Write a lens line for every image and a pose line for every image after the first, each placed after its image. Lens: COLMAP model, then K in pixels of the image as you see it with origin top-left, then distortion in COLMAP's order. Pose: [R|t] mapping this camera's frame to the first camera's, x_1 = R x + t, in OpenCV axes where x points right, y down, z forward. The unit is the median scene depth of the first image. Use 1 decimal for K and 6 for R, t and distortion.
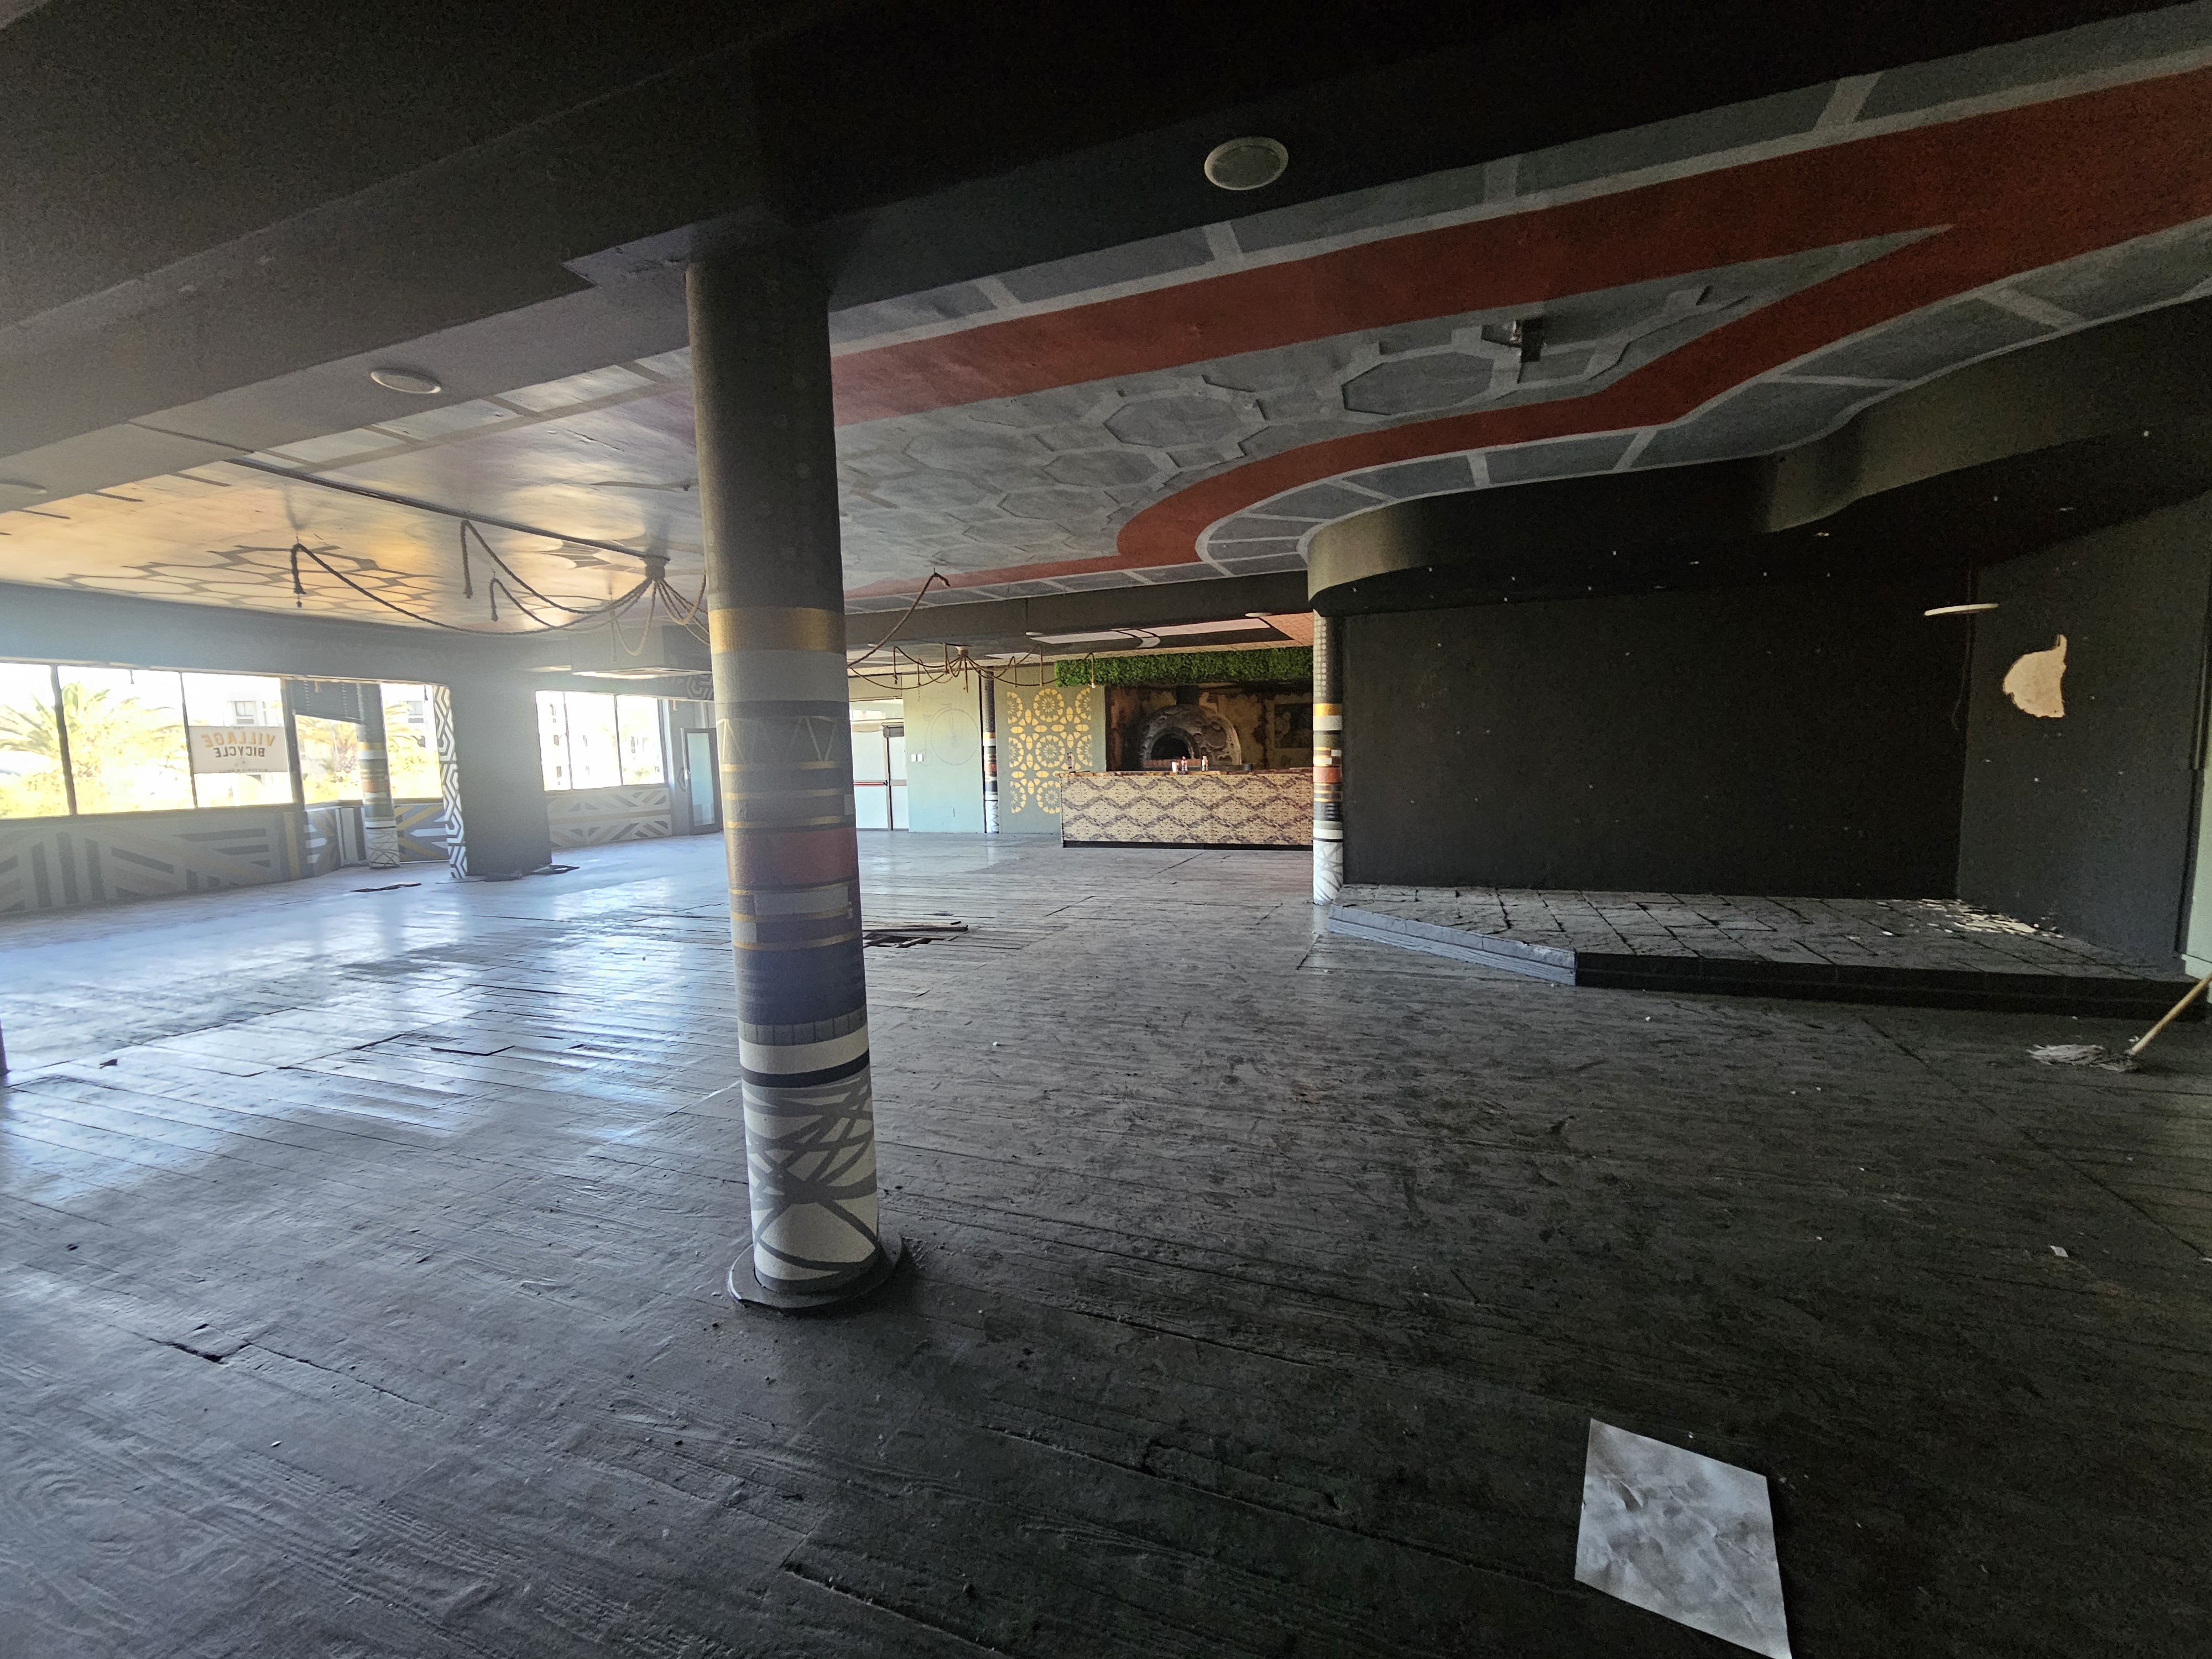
lens RADIAL K [[906.9, 0, 1108.2], [0, 906.9, 838.4], [0, 0, 1]] dist [-0.002391, 0.000591]
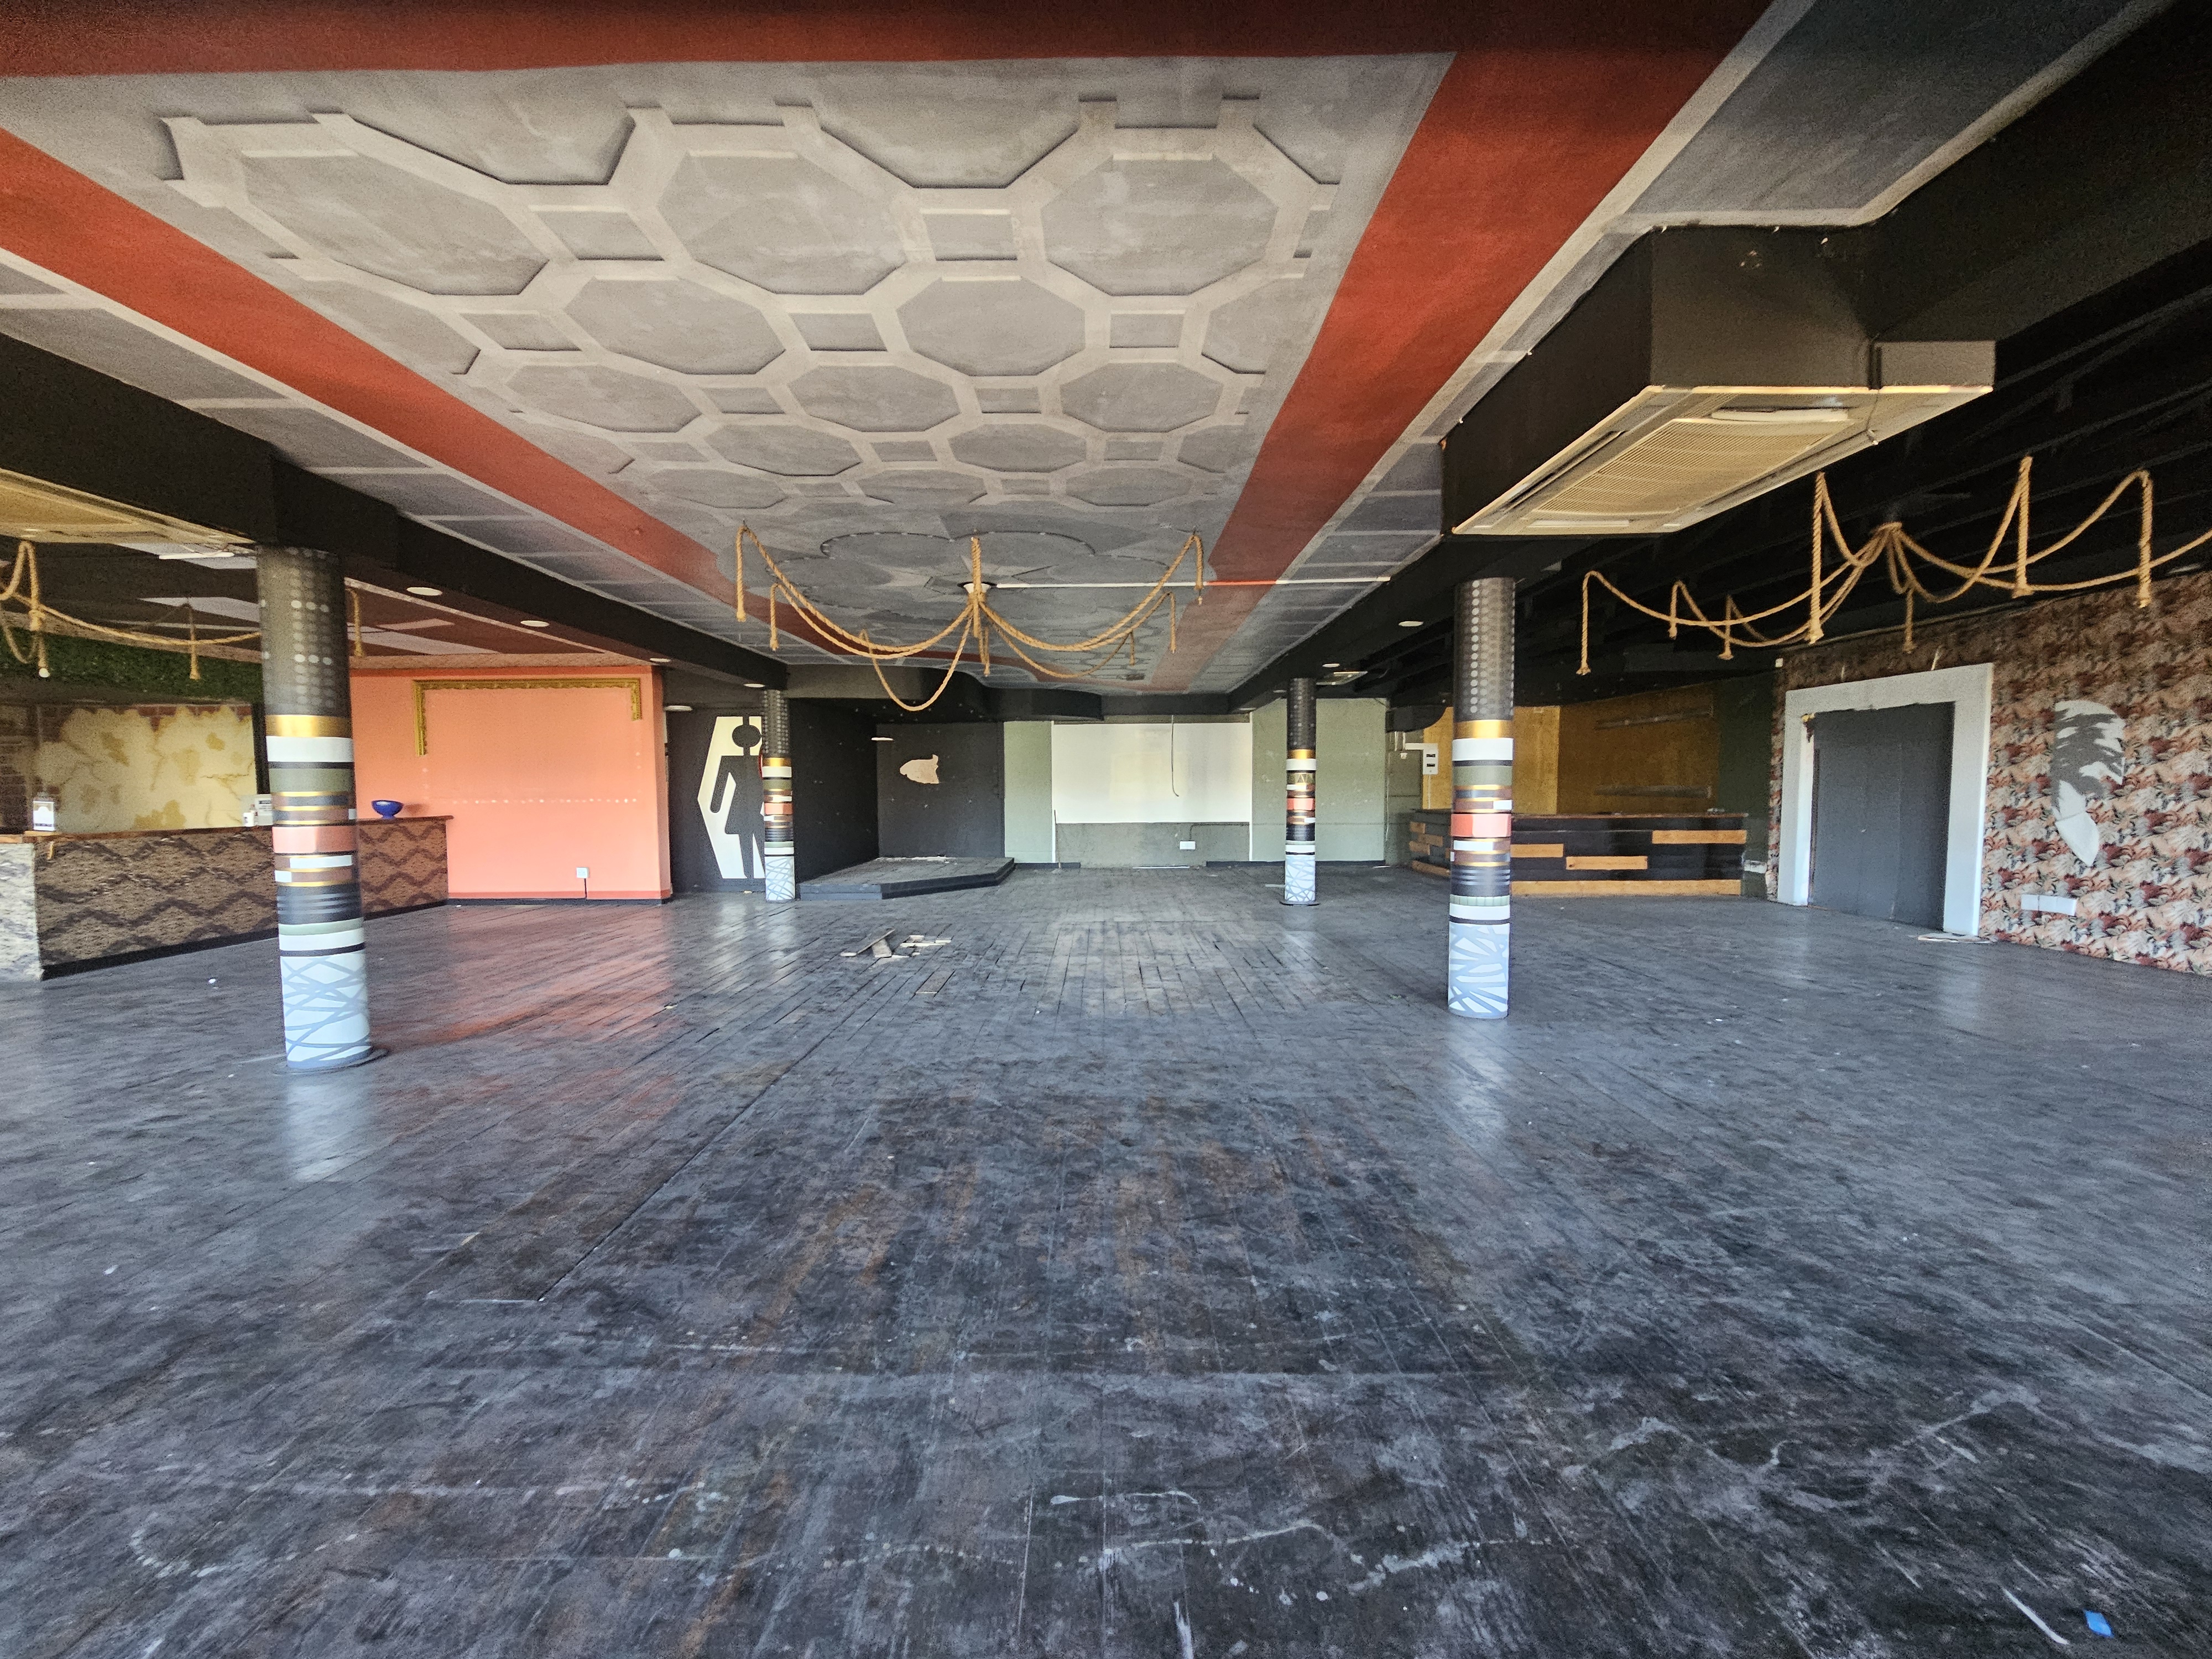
lens RADIAL K [[906.9, 0, 1100.0], [0, 906.9, 837.0], [0, 0, 1]] dist [-0.002391, 0.000591]
pose [[-0.342998, -0.026003, 0.938976, -0.859882], [0.111115, 0.991475, 0.068046, -0.044686], [-0.932741, 0.127674, -0.337185, 0.676208]]
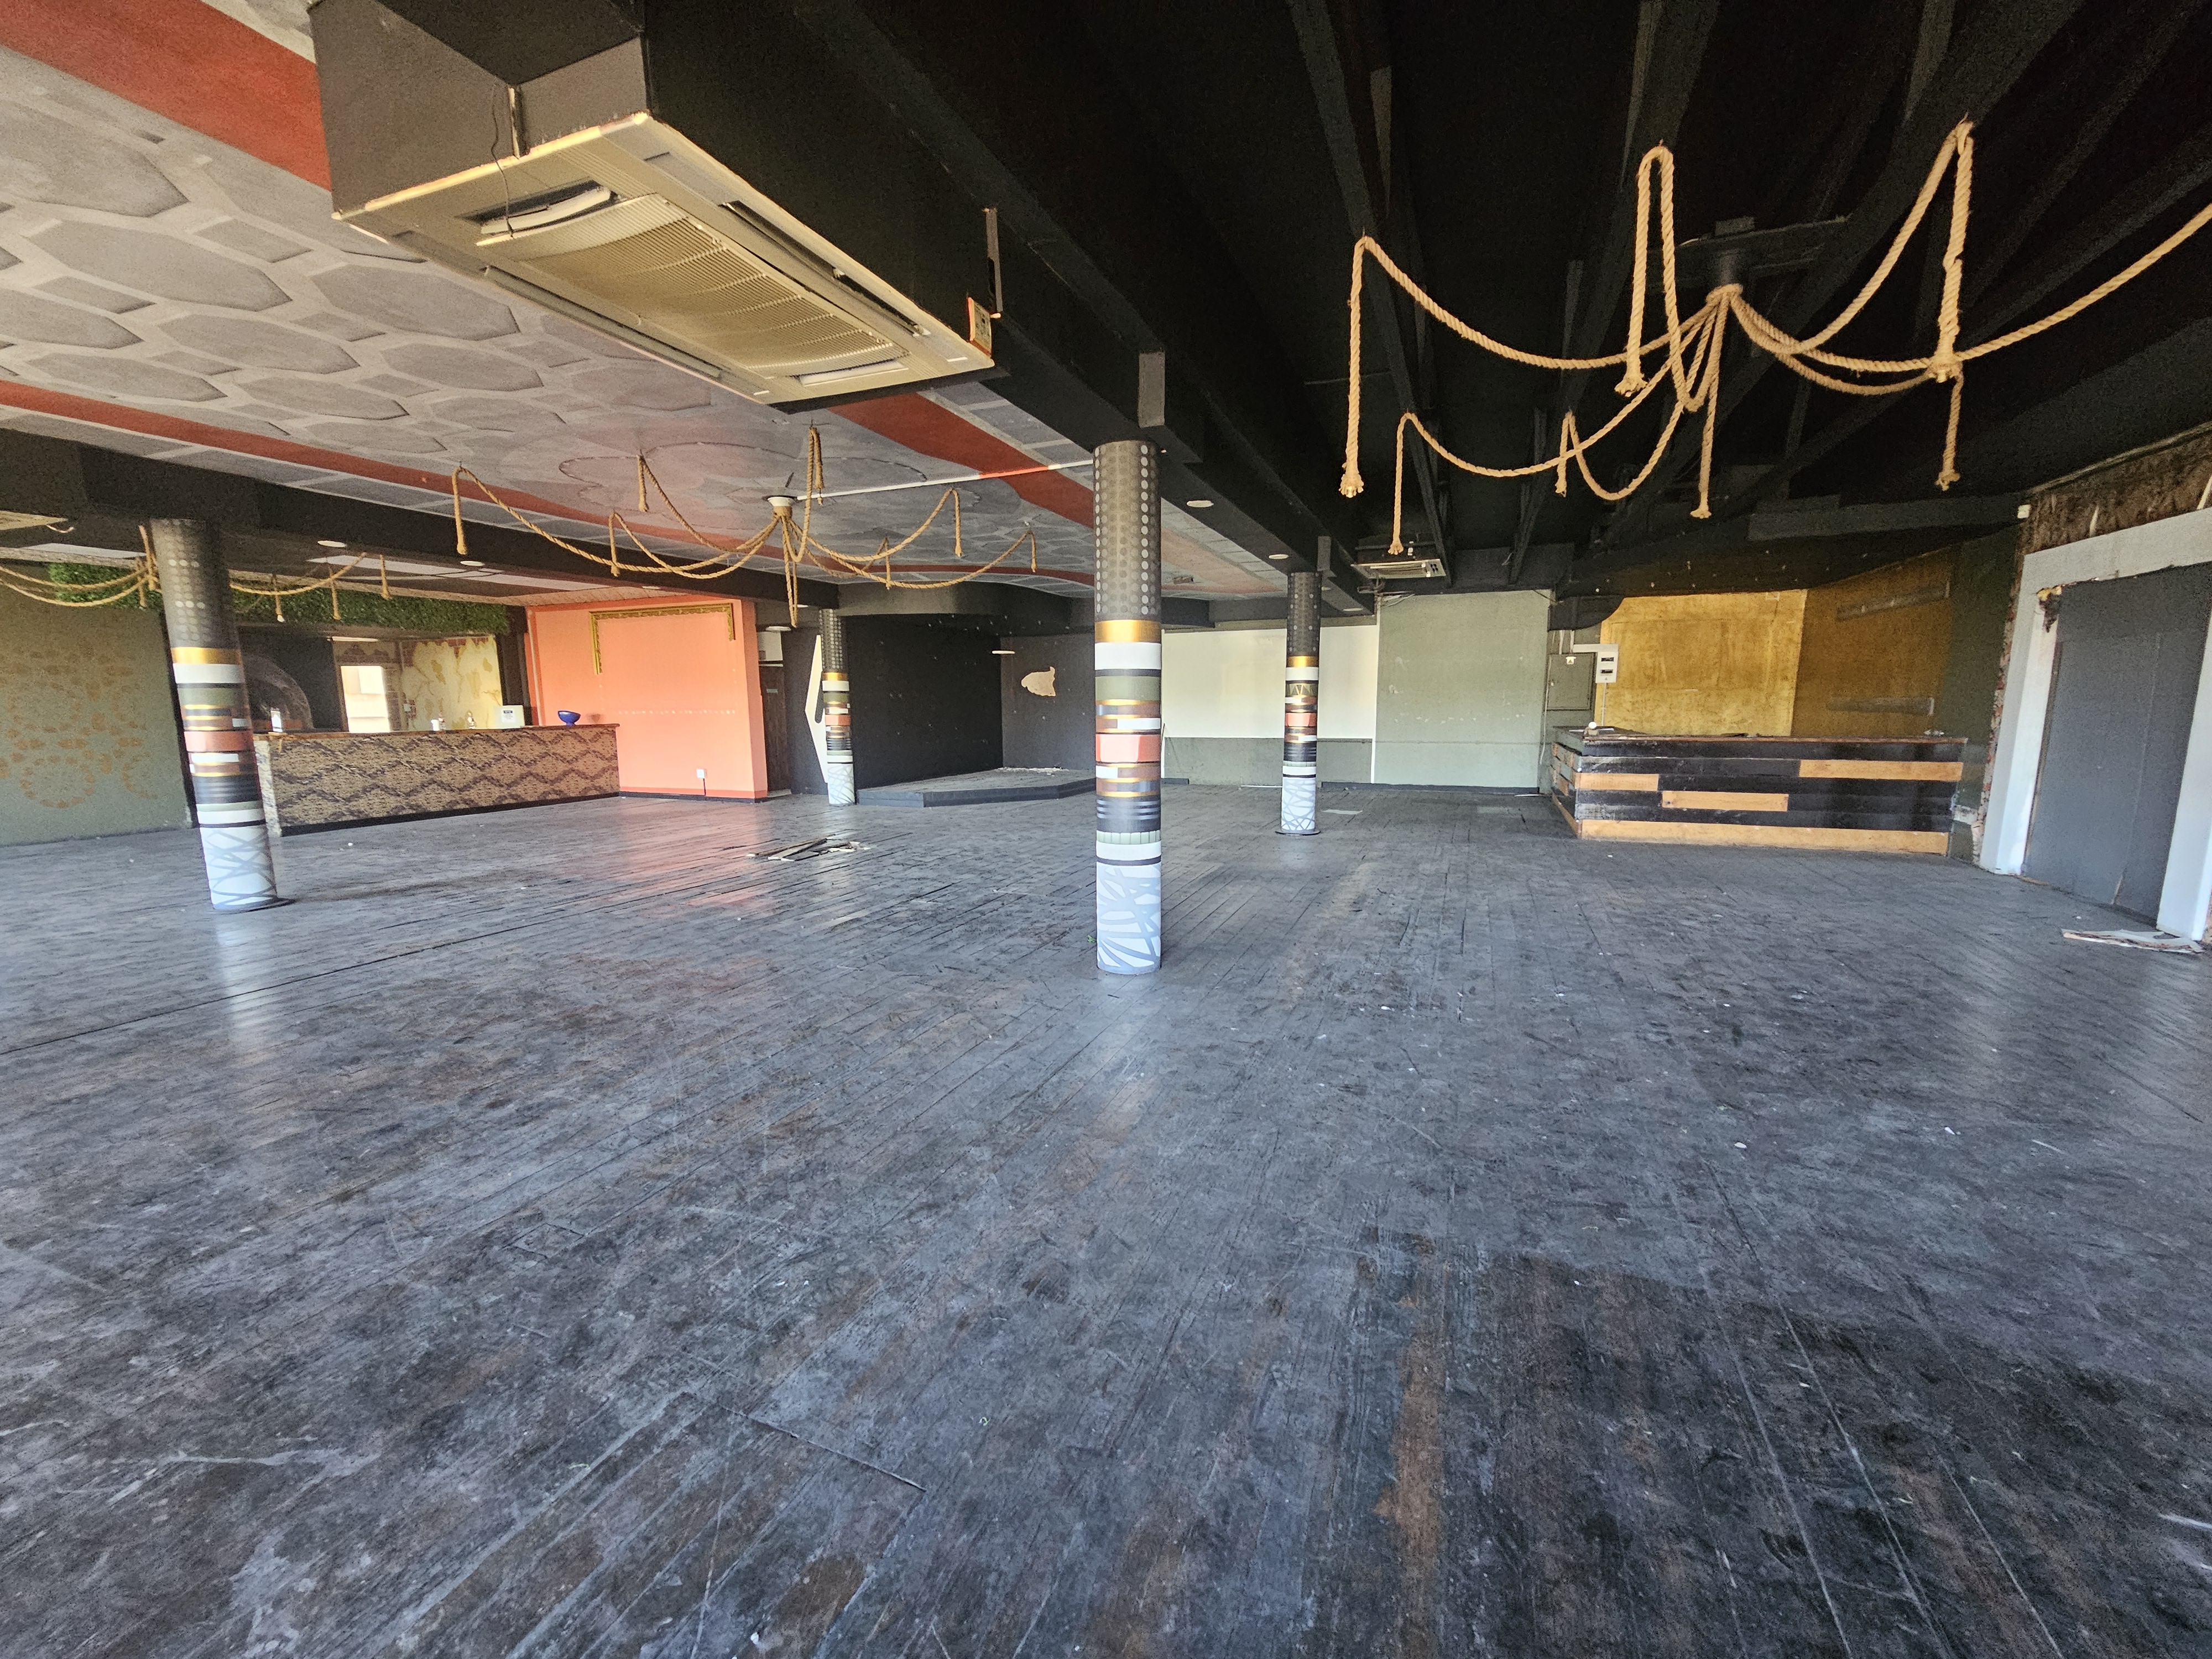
lens RADIAL K [[906.9, 0, 1101.9], [0, 906.9, 836.4], [0, 0, 1]] dist [-0.002391, 0.000591]
pose [[0.036117, -0.125144, 0.991481, -0.884154], [0.108901, 0.986713, 0.120575, -0.007394], [-0.993396, 0.103618, 0.049265, 0.327491]]
